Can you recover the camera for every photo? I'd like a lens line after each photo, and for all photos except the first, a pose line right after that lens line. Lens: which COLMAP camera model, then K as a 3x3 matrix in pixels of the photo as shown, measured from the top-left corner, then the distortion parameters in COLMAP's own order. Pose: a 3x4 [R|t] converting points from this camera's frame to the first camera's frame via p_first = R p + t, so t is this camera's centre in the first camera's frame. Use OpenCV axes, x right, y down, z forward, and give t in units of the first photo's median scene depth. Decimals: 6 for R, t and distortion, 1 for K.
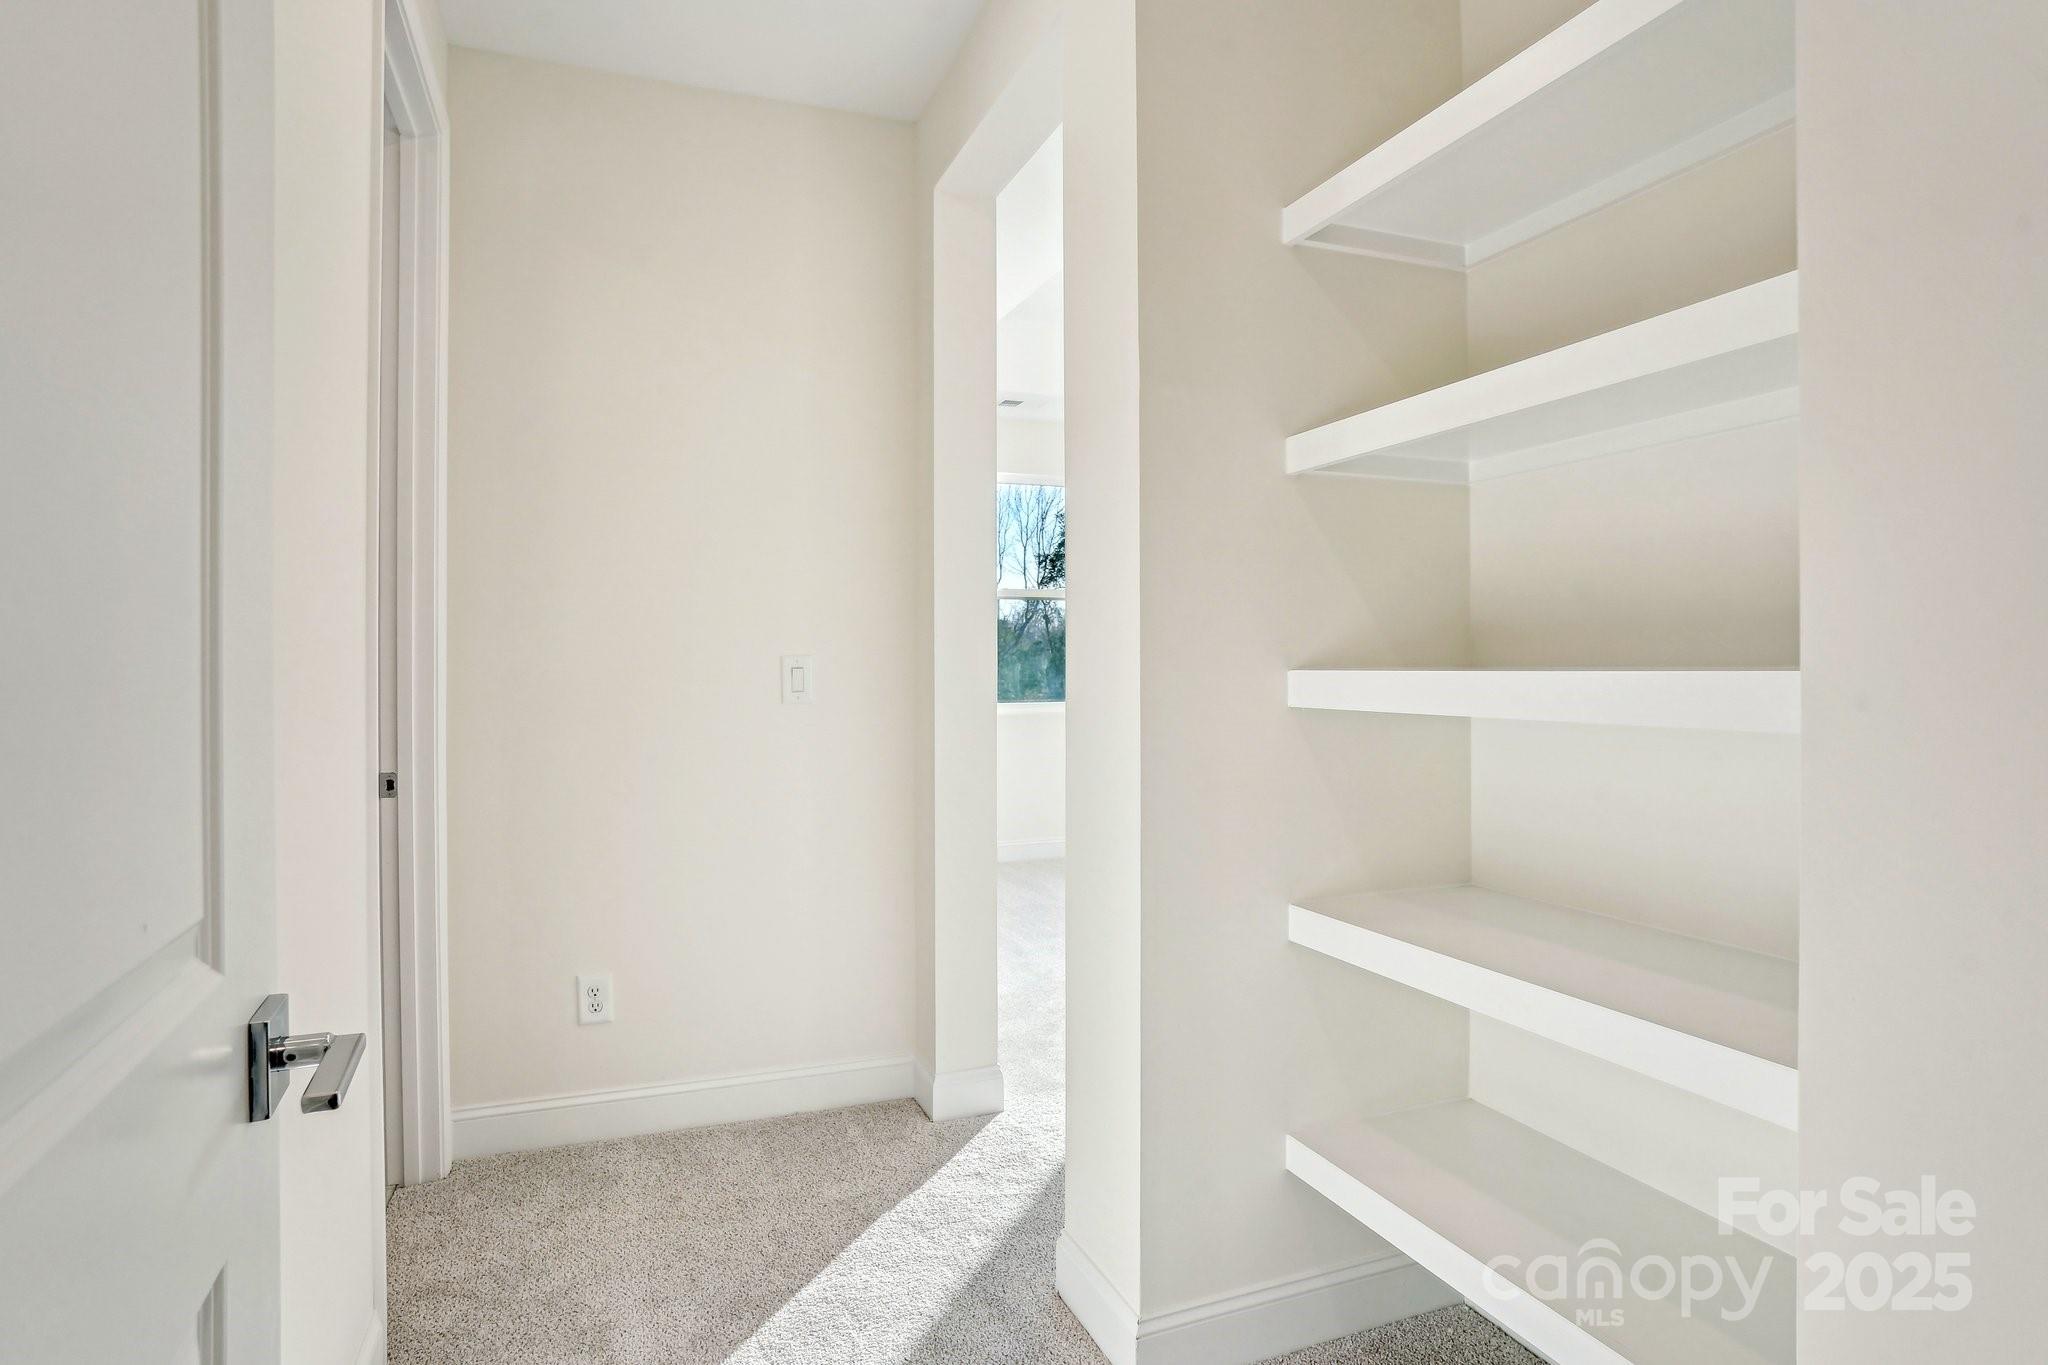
lens RADIAL K [[1106.1, 0, 1025.9], [0, 1106.1, 676.0], [0, 0, 1]] dist [-0.070111, 0.040466]
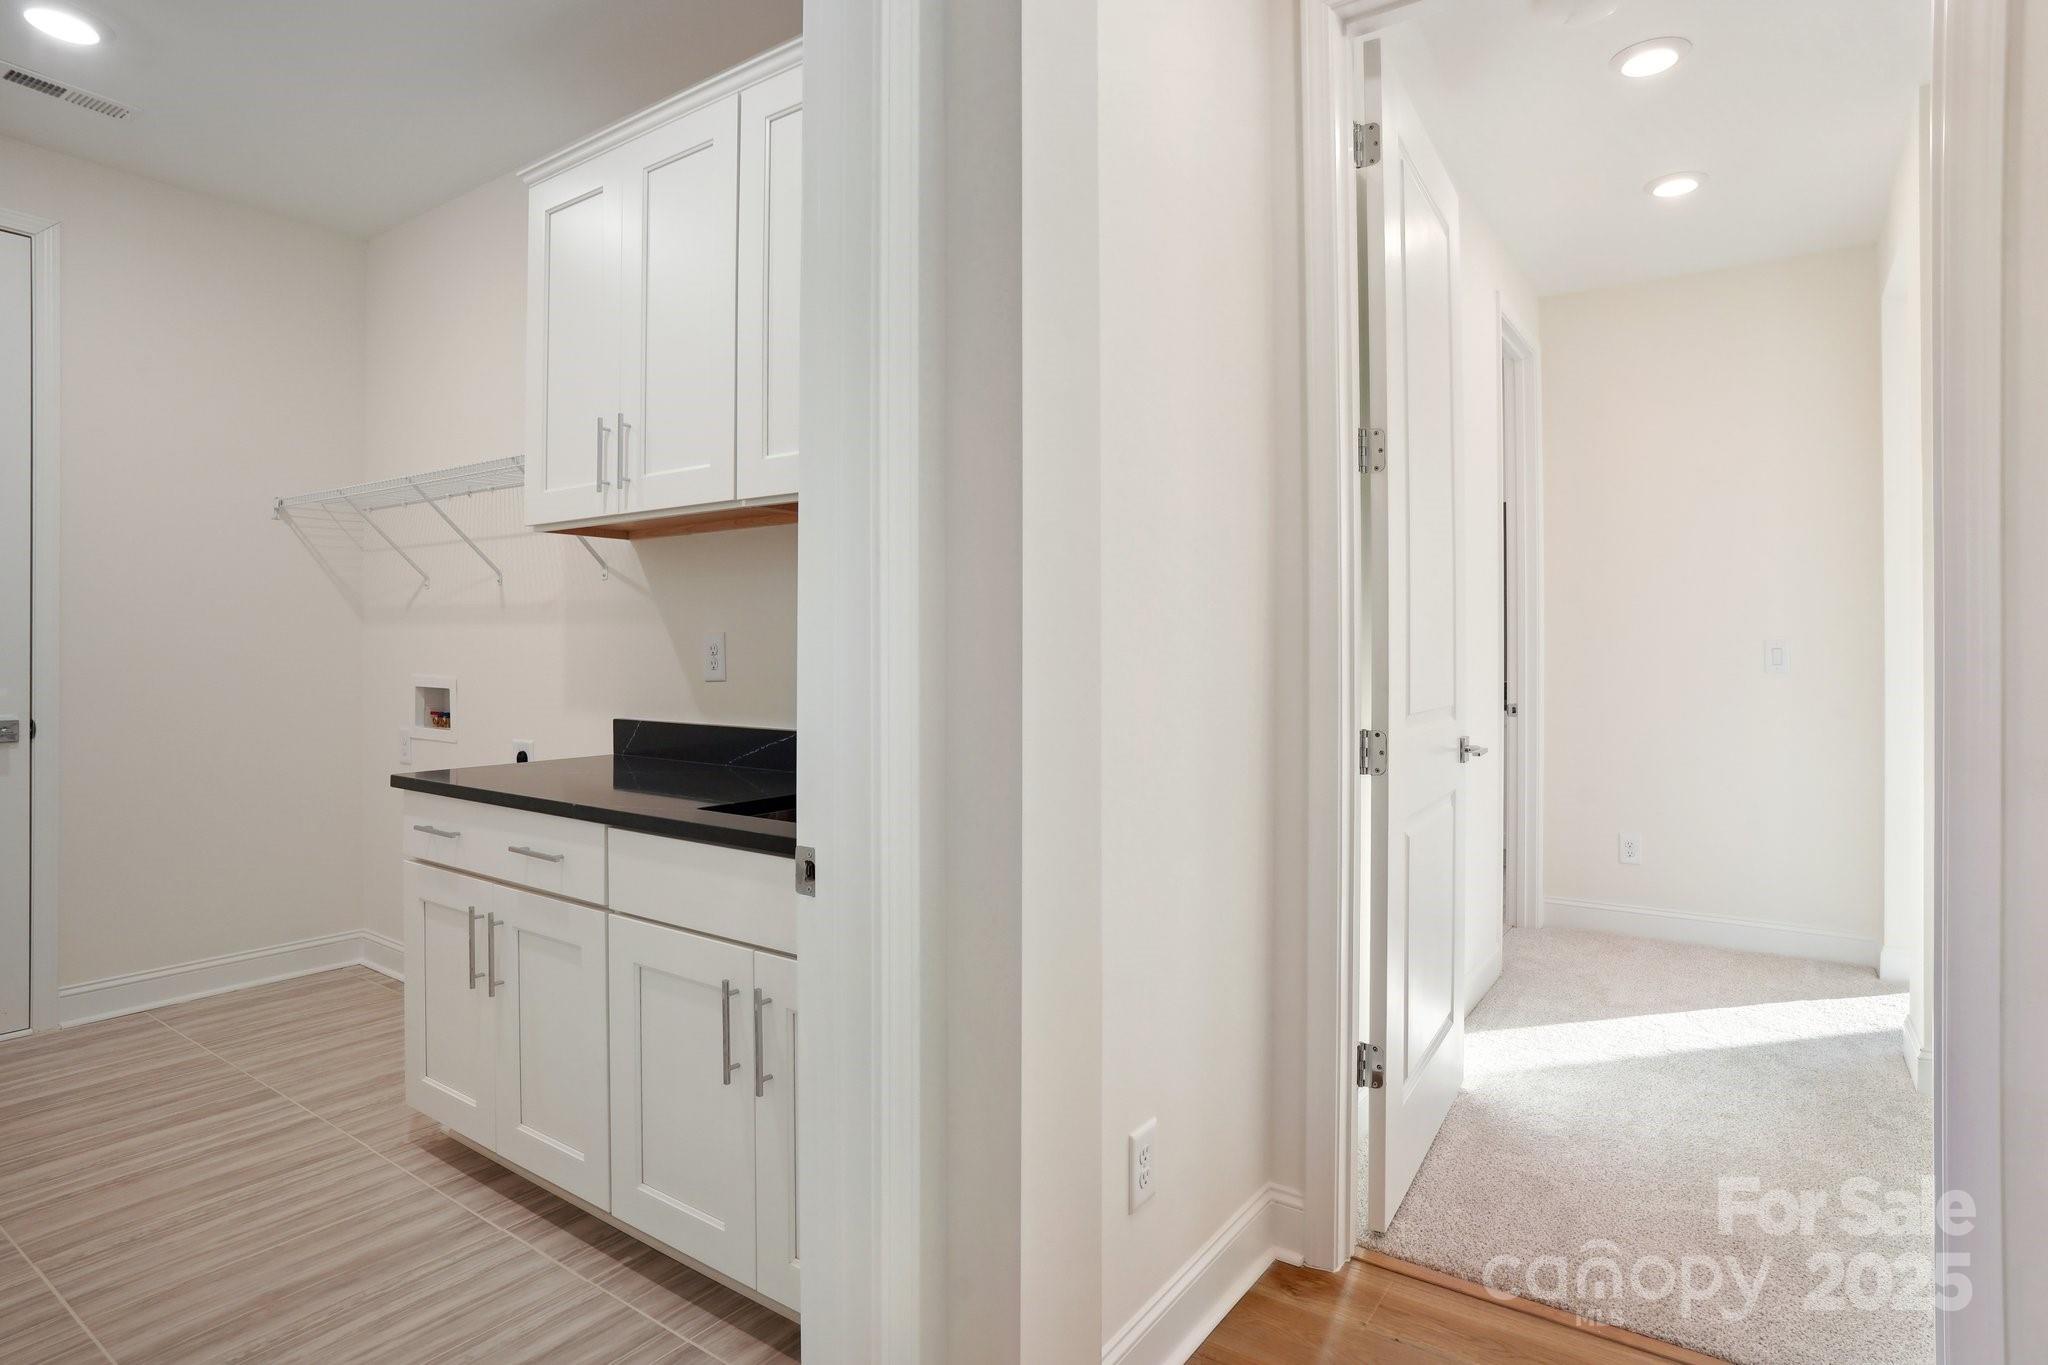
lens RADIAL K [[1106.1, 0, 1033.7], [0, 1106.1, 674.0], [0, 0, 1]] dist [-0.070111, 0.040466]
pose [[0.565602, 0.011664, -0.824596, 0.502022], [0.003080, 0.999863, 0.016256, 0.002037], [0.824672, -0.011734, 0.565489, -0.754610]]
